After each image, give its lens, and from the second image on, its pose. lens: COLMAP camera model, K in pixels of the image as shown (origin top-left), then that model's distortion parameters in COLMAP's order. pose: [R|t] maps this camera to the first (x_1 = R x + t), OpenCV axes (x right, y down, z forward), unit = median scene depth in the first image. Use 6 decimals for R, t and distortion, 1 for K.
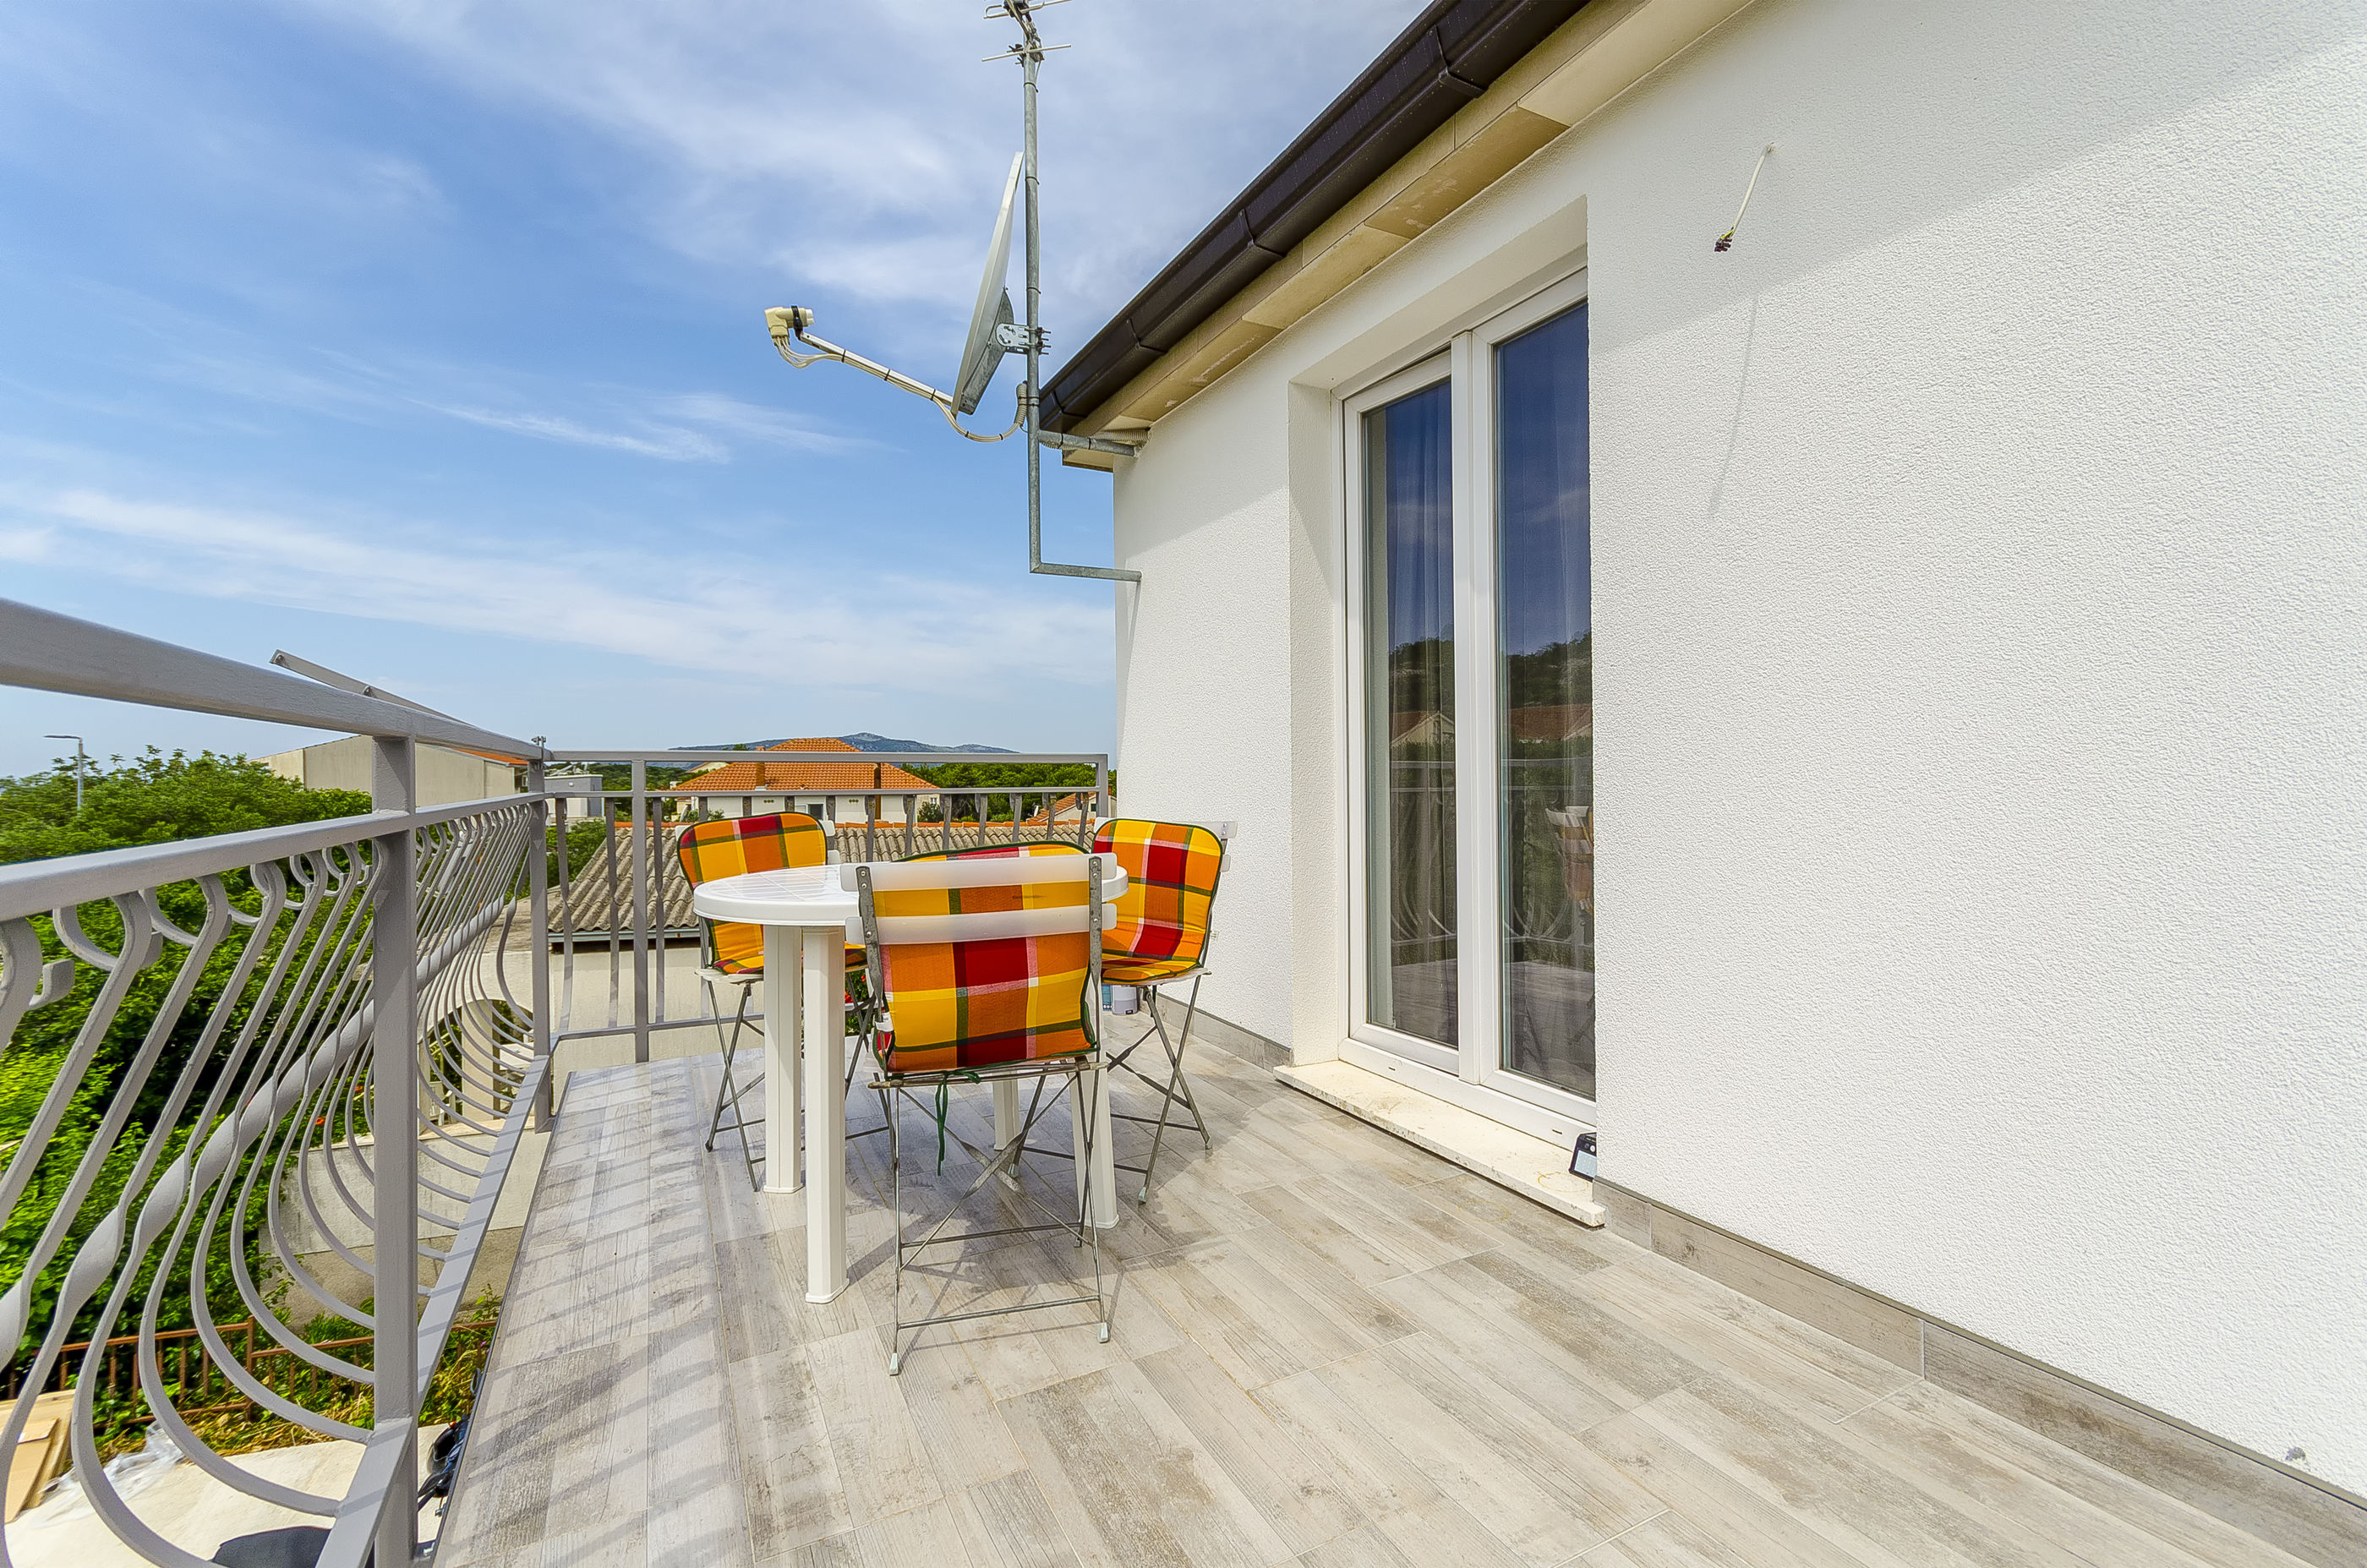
lens RADIAL K [[1046.2, 0, 1190.8], [0, 1046.2, 764.5], [0, 0, 1]] dist [0.001551, 0.000175]
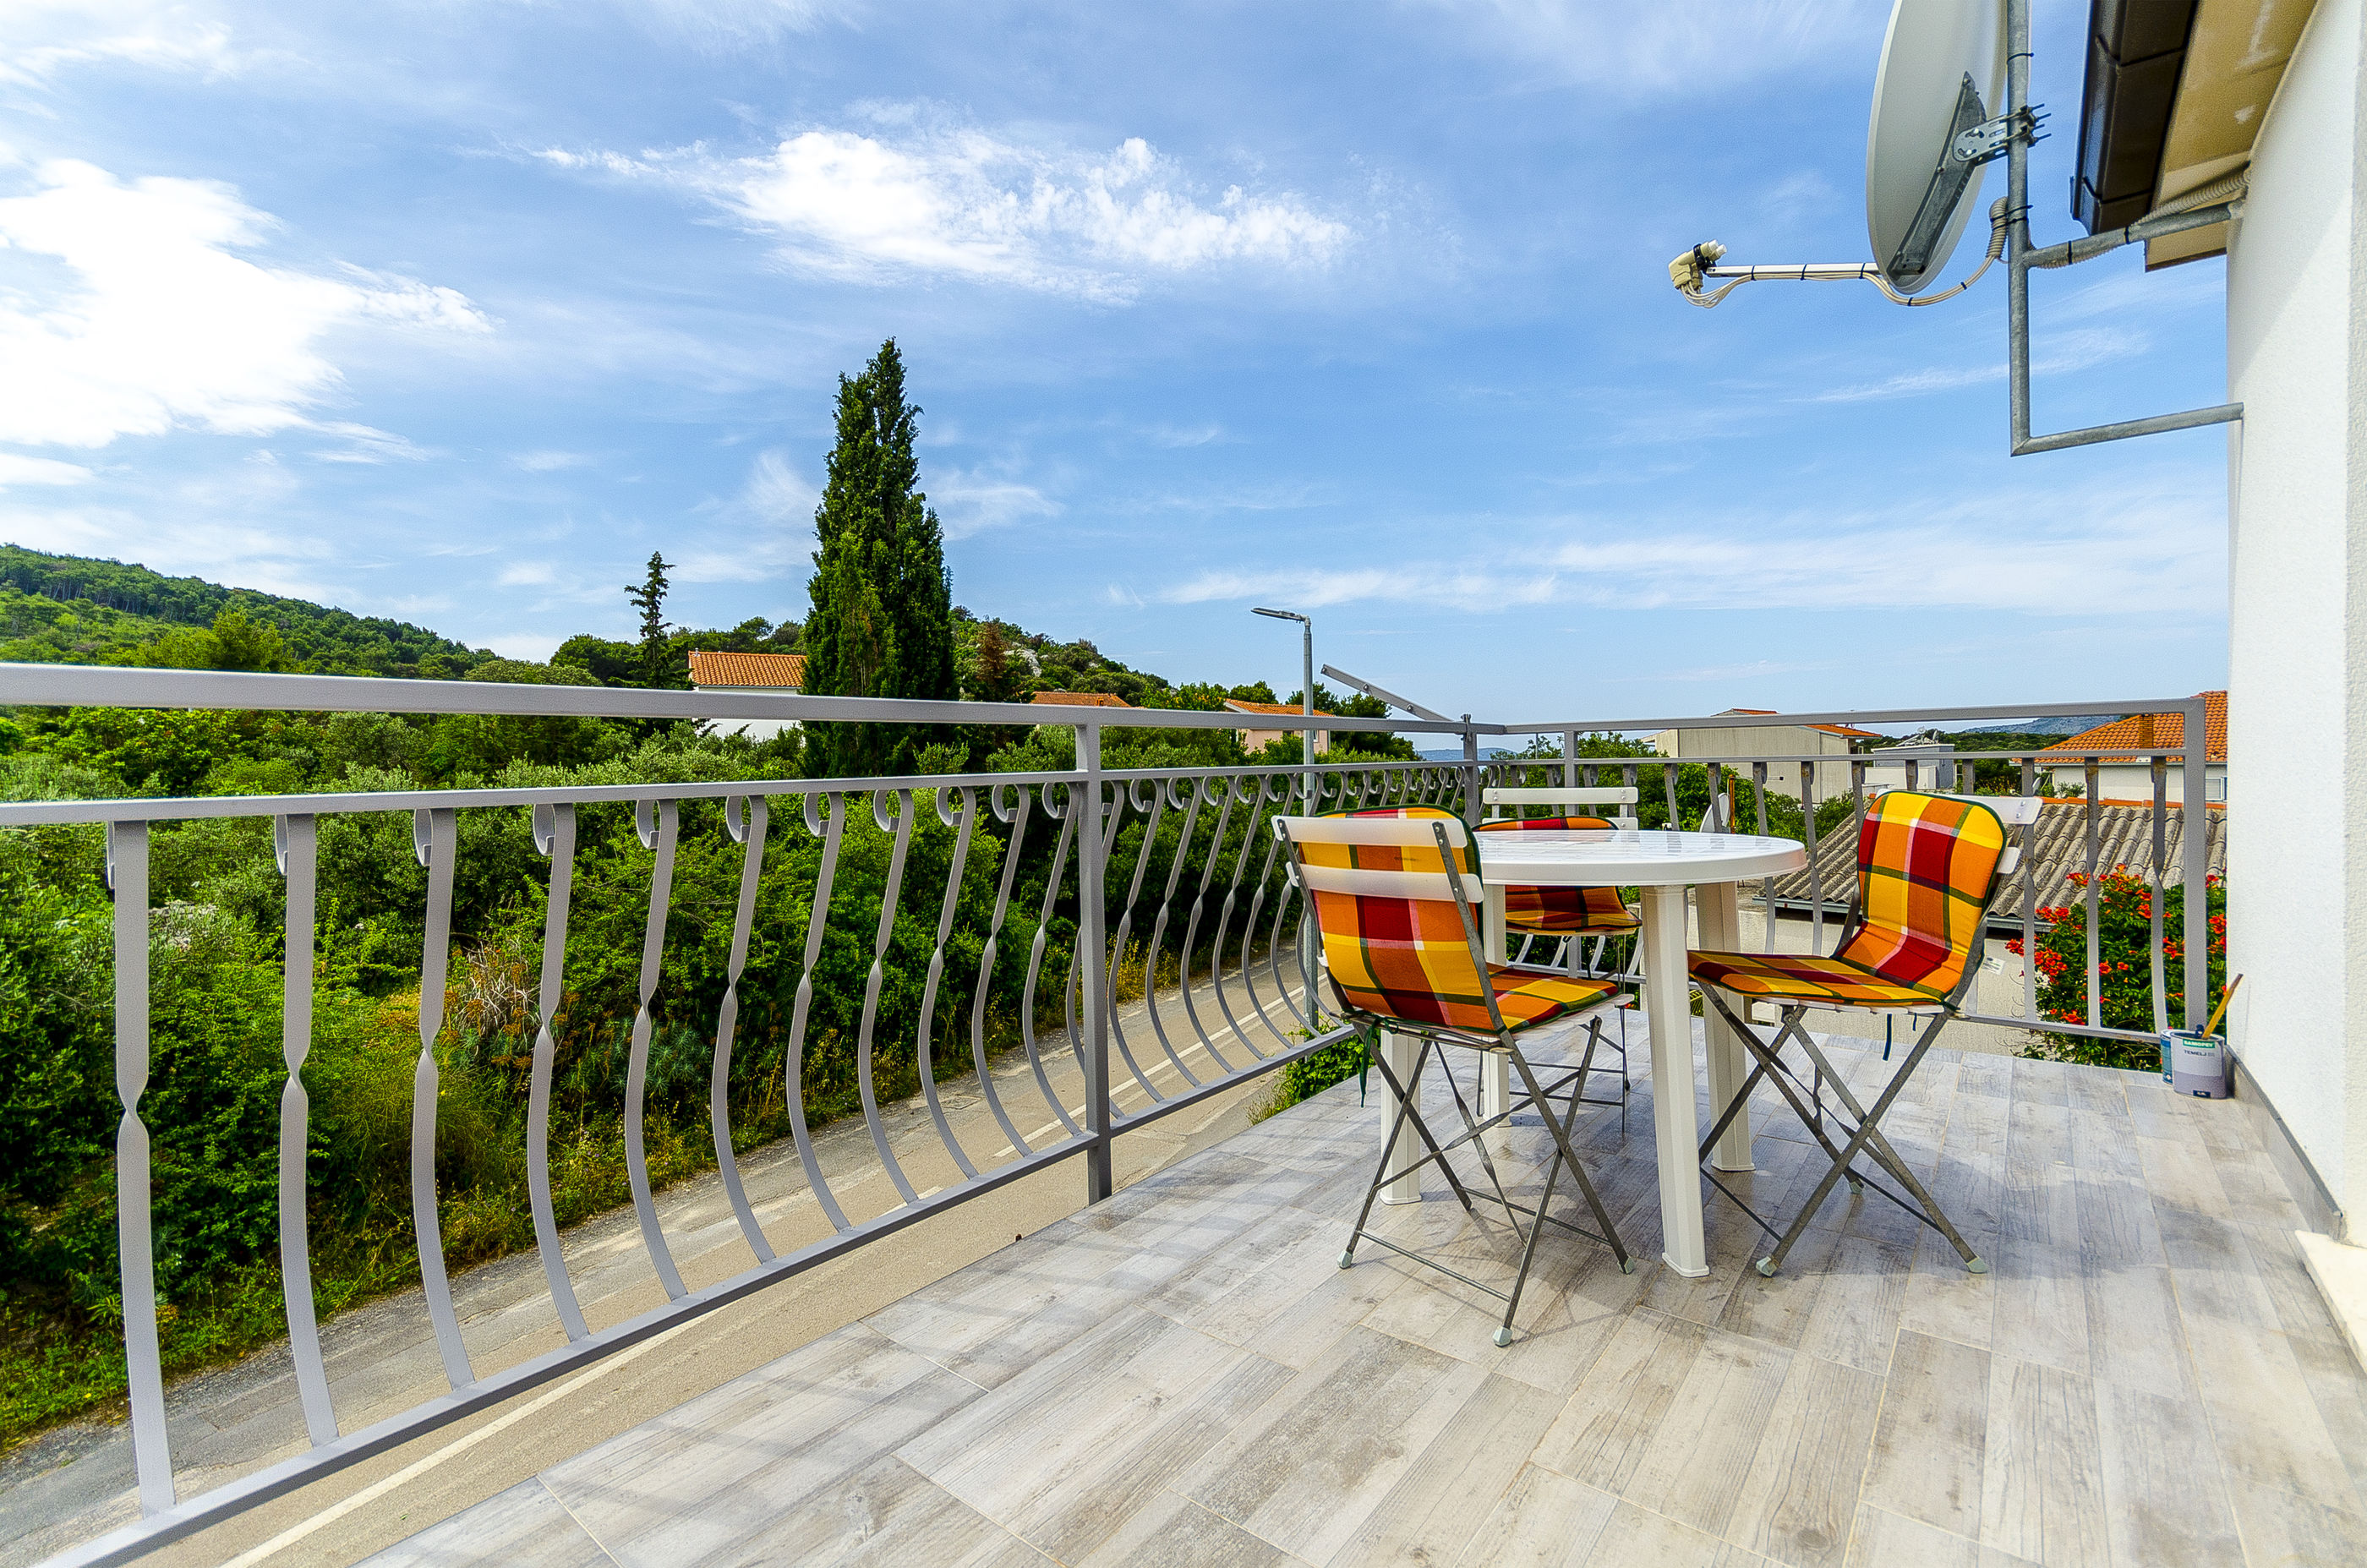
lens RADIAL K [[1030.8, 0, 1183.5], [0, 1030.8, 784.0], [0, 0, 1]] dist [0.003064, 0.000472]
pose [[0.392955, 0.014712, -0.919440, 0.482044], [0.028098, 0.999213, 0.027997, 0.015076], [0.919128, -0.036836, 0.392233, 0.300553]]
